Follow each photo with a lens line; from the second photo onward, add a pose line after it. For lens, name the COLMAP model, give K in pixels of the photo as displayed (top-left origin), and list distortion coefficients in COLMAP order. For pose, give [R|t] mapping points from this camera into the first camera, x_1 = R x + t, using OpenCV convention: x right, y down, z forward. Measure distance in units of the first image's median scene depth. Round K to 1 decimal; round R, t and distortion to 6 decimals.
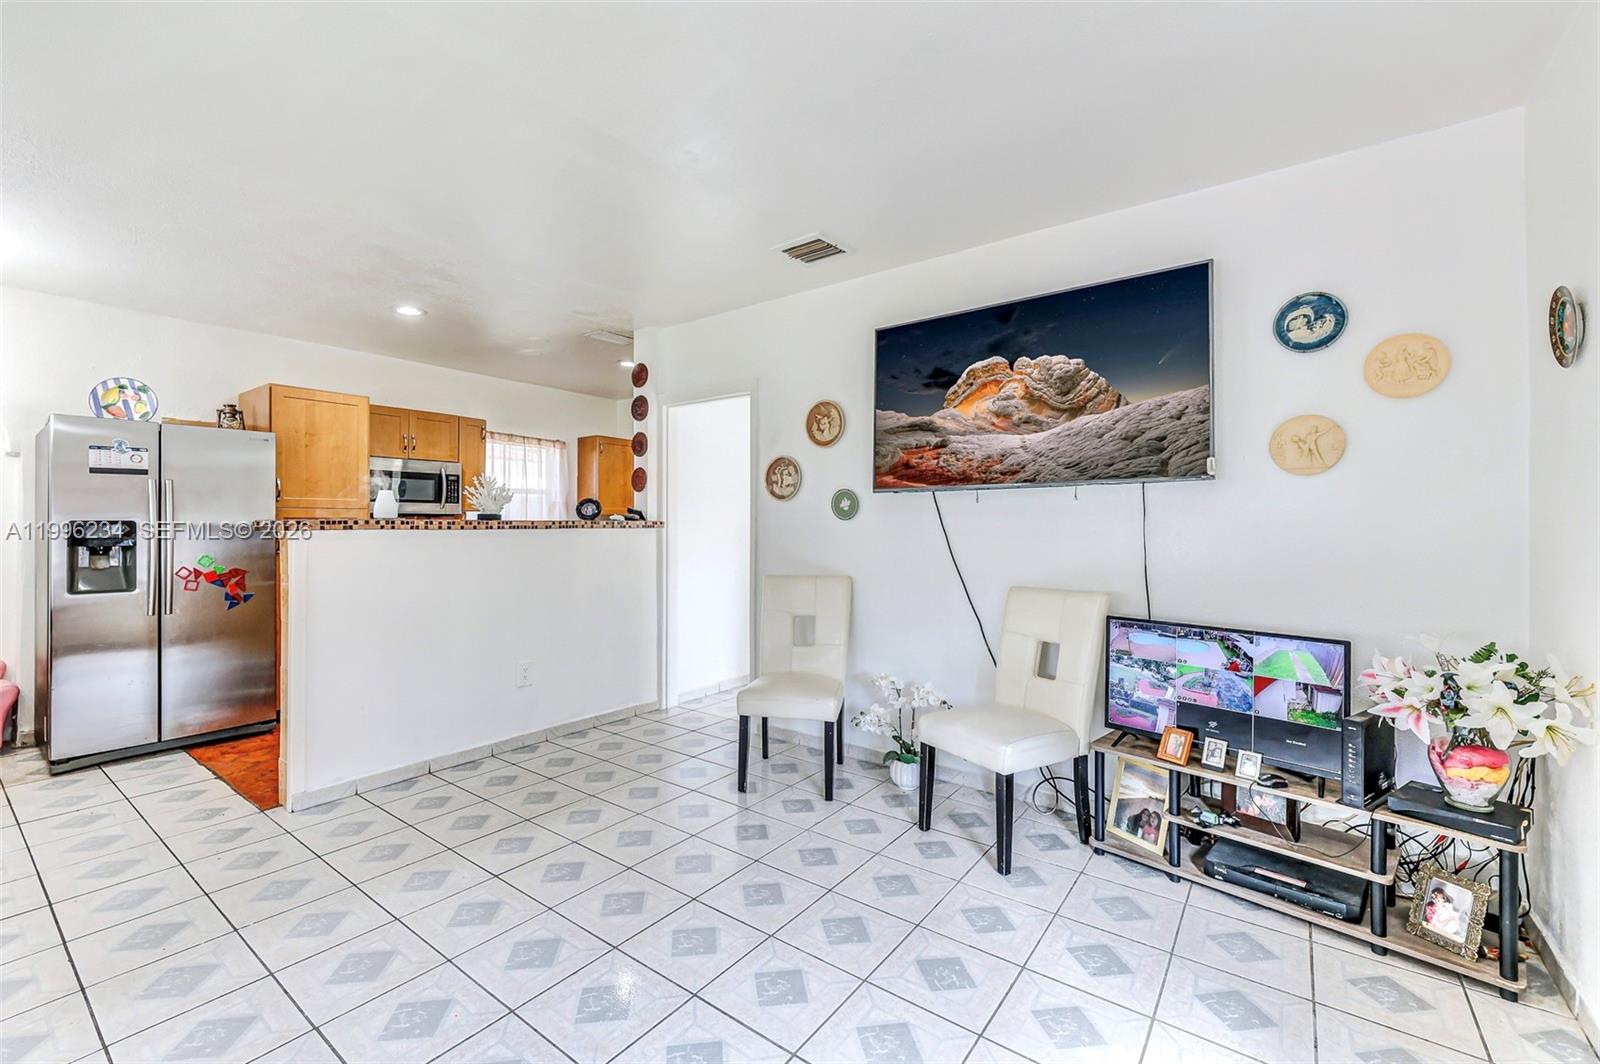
lens RADIAL K [[674.1, 0, 787.5], [0, 674.1, 520.8], [0, 0, 1]] dist [-0.002306, -0.000026]
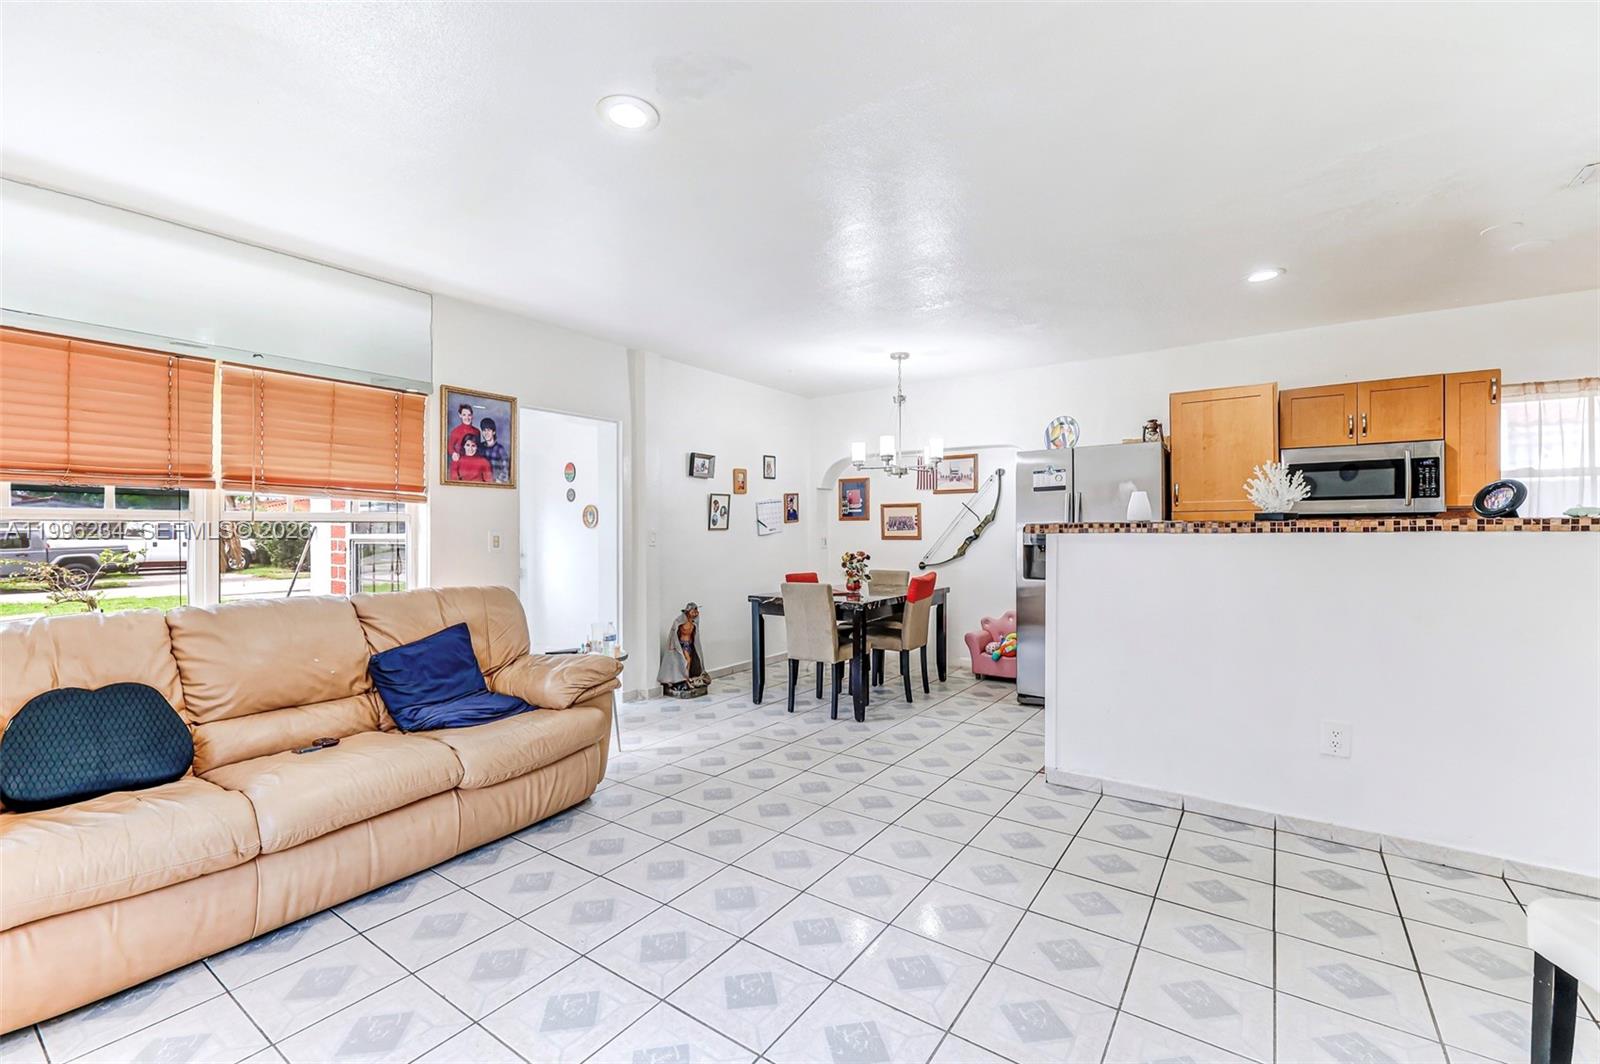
lens RADIAL K [[674.1, 0, 783.3], [0, 674.1, 531.4], [0, 0, 1]] dist [-0.002306, -0.000026]
pose [[0.021384, -0.000886, -0.999771, 0.366860], [0.010337, 0.999946, -0.000665, 0.006551], [0.999718, -0.010321, 0.021392, 0.503255]]
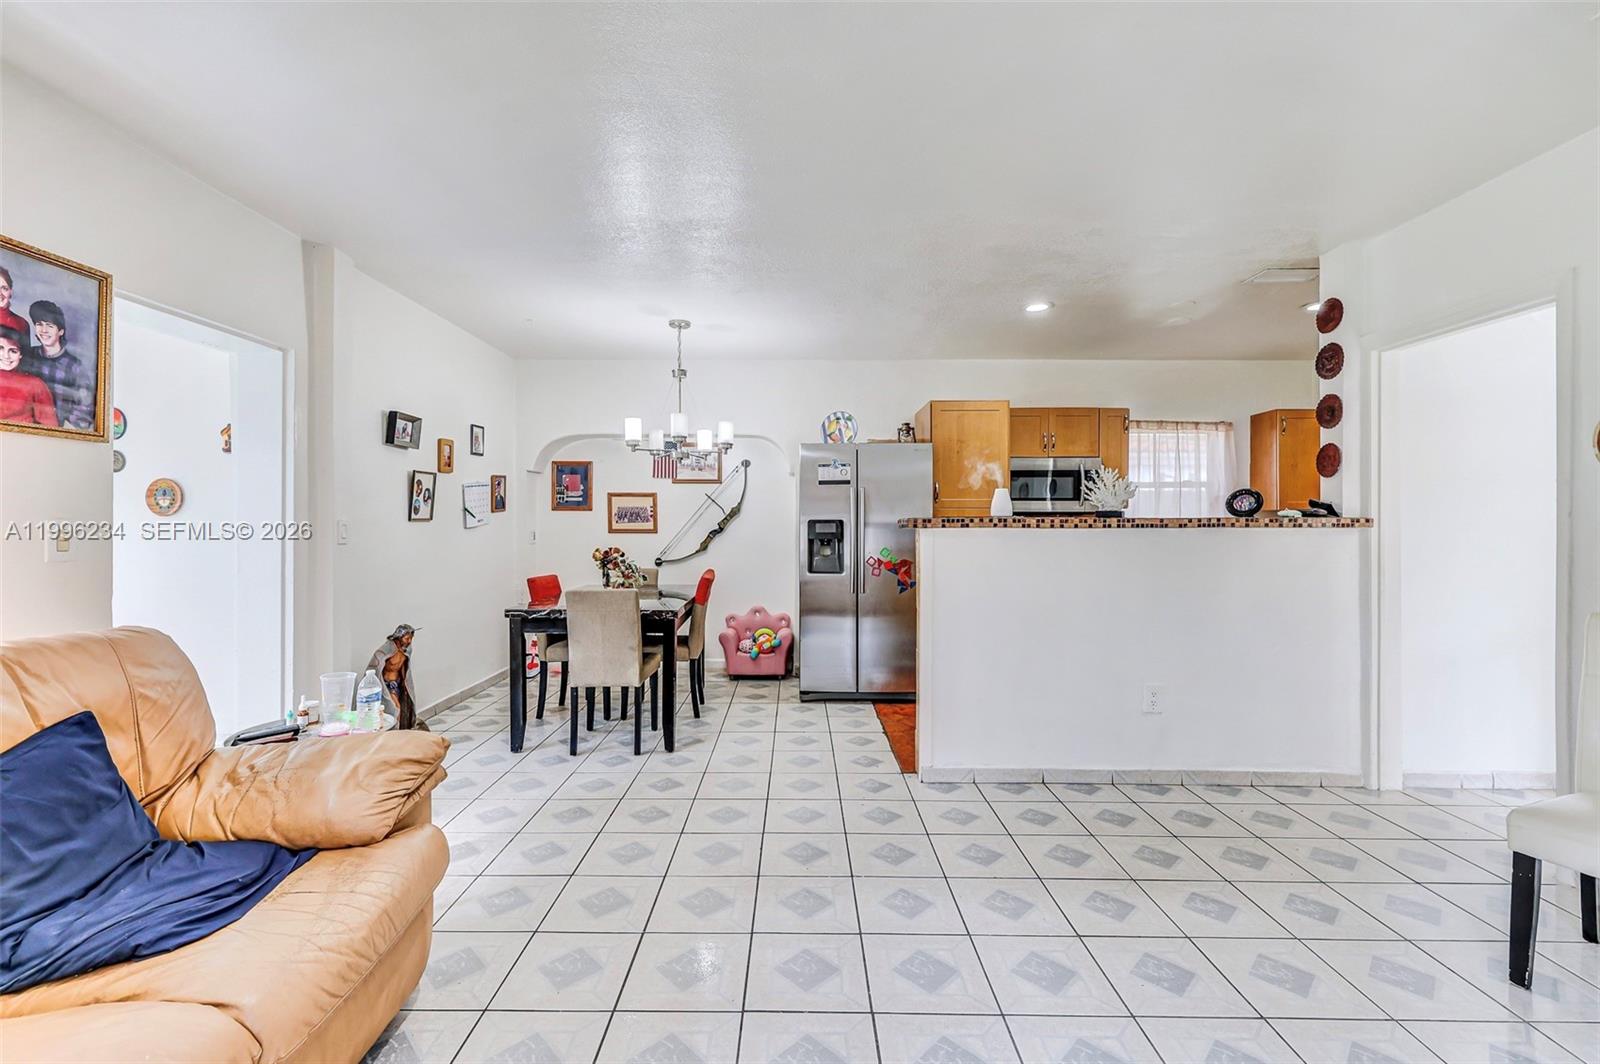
lens RADIAL K [[674.1, 0, 787.2], [0, 674.1, 522.1], [0, 0, 1]] dist [-0.002306, -0.000026]
pose [[0.591529, -0.000341, -0.806284, 0.026189], [0.003250, 0.999993, 0.001962, 0.001870], [0.806277, -0.003780, 0.591526, 0.156222]]
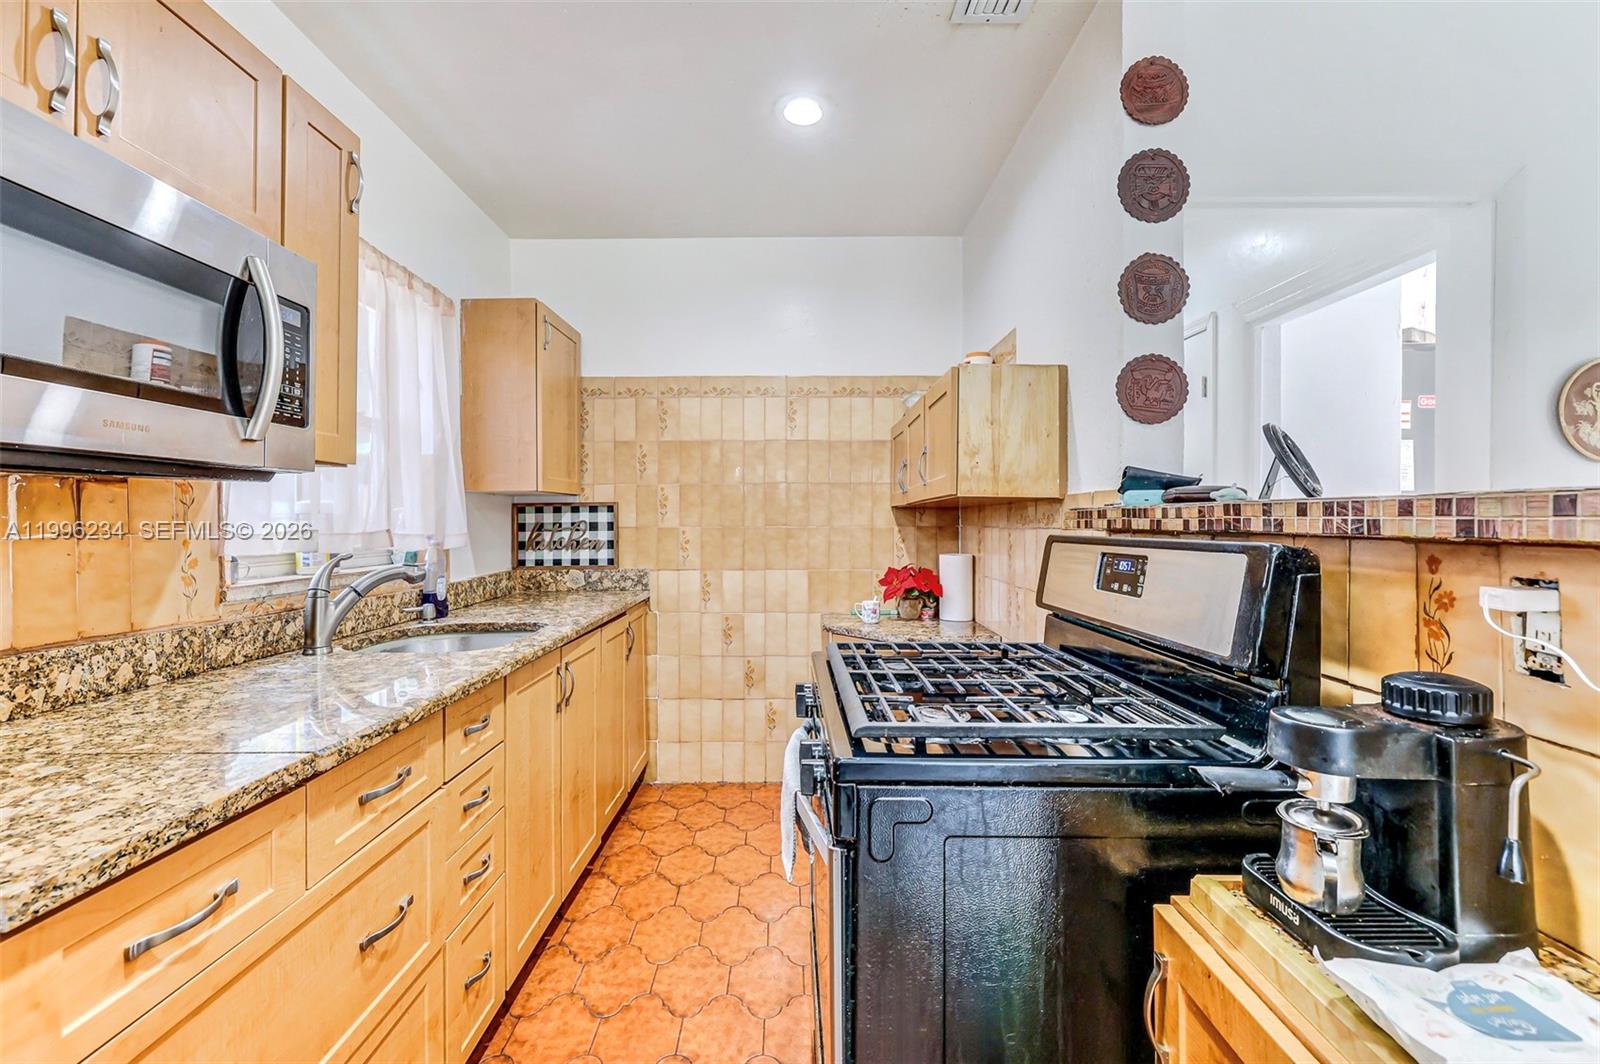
lens RADIAL K [[674.1, 0, 786.2], [0, 674.1, 521.2], [0, 0, 1]] dist [-0.002306, -0.000026]
pose [[0.801553, -0.002775, 0.597918, -0.857747], [-0.005162, 0.999920, 0.011562, 0.006347], [-0.597902, -0.012354, 0.801474, 1.225255]]
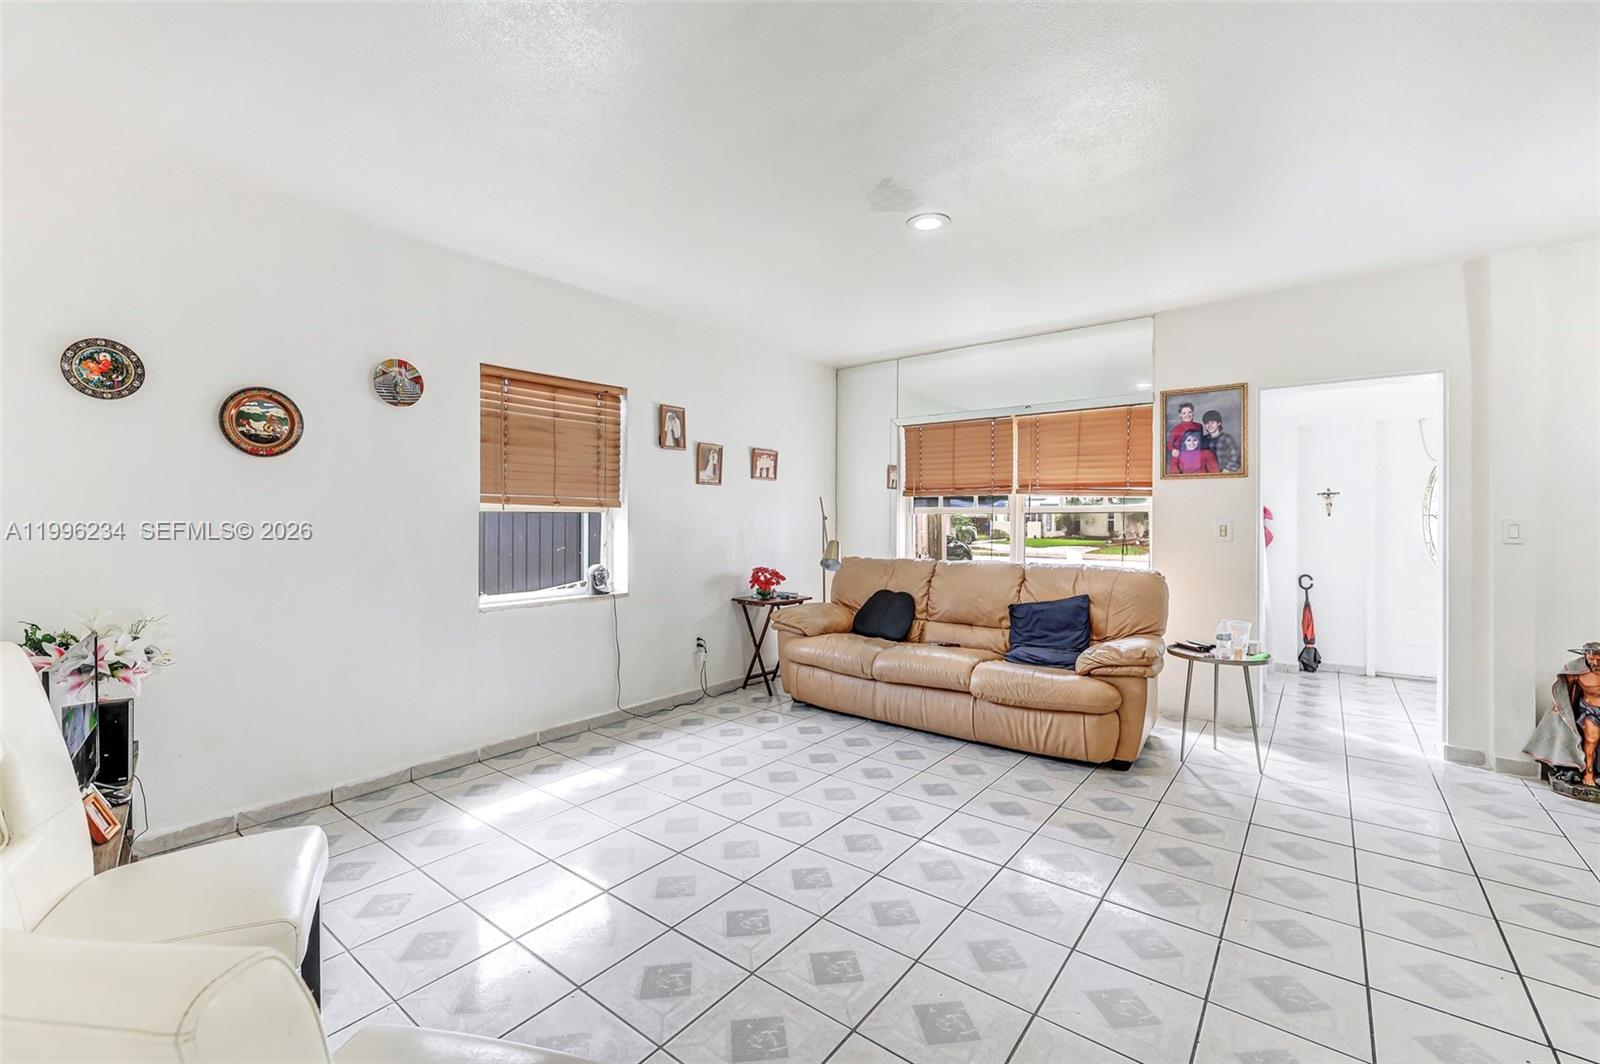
lens RADIAL K [[674.1, 0, 786.1], [0, 674.1, 512.3], [0, 0, 1]] dist [-0.002306, -0.000026]
pose [[-0.999574, -0.003645, 0.028954, -0.146694], [-0.004197, 0.999811, -0.019008, 0.011888], [-0.028879, -0.019122, -0.999400, 1.332072]]
